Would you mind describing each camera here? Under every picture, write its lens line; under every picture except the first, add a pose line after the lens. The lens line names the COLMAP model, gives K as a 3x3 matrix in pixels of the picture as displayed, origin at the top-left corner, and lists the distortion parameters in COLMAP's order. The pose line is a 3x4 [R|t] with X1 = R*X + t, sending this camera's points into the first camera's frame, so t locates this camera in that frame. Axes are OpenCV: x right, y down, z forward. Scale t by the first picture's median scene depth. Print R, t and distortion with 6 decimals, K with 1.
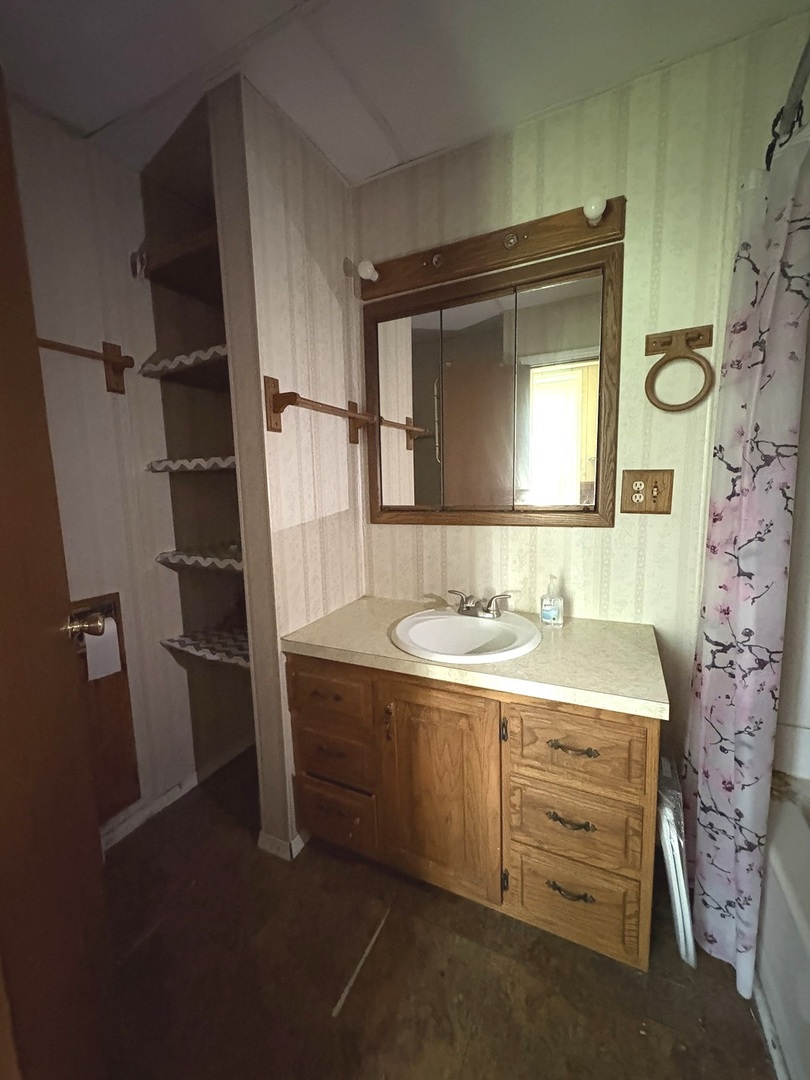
lens RADIAL K [[431.8, 0, 404.6], [0, 431.8, 539.2], [0, 0, 1]] dist [-0.000131, 0.000276]
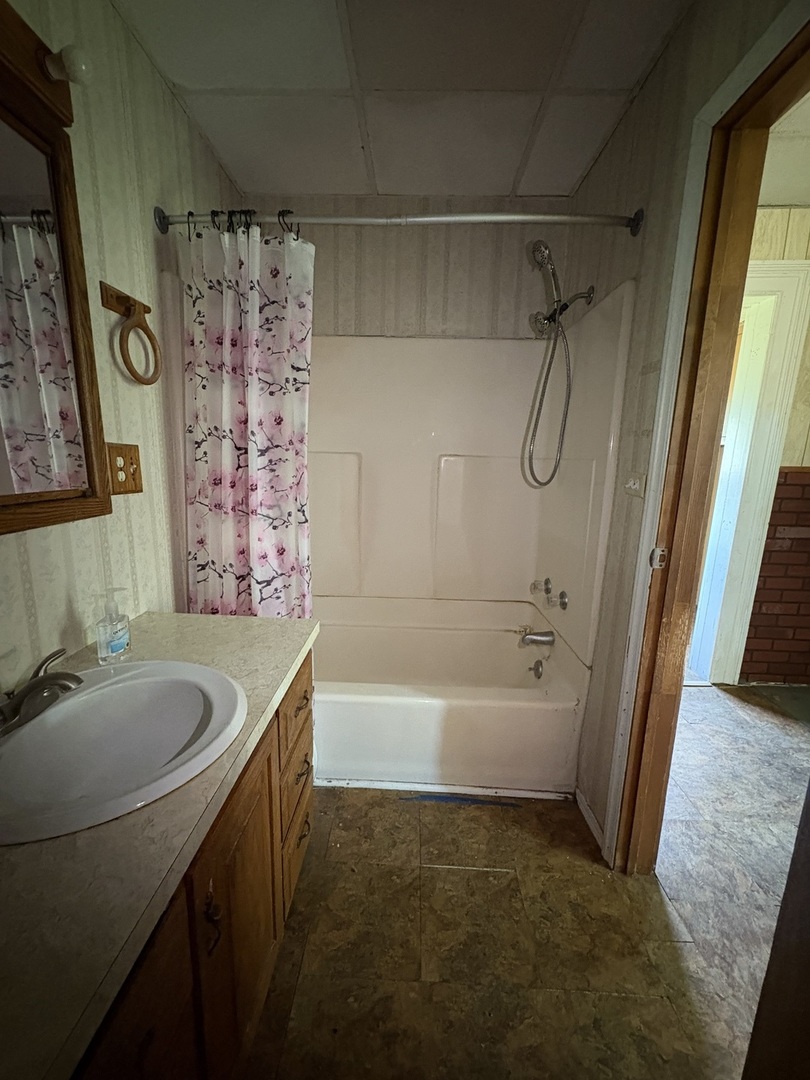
lens RADIAL K [[431.8, 0, 401.3], [0, 431.8, 538.0], [0, 0, 1]] dist [-0.000131, 0.000276]
pose [[-0.408367, -0.150728, 0.900287, -0.509421], [0.107480, 0.971473, 0.211398, -0.102222], [-0.906468, 0.183091, -0.380518, 0.880170]]
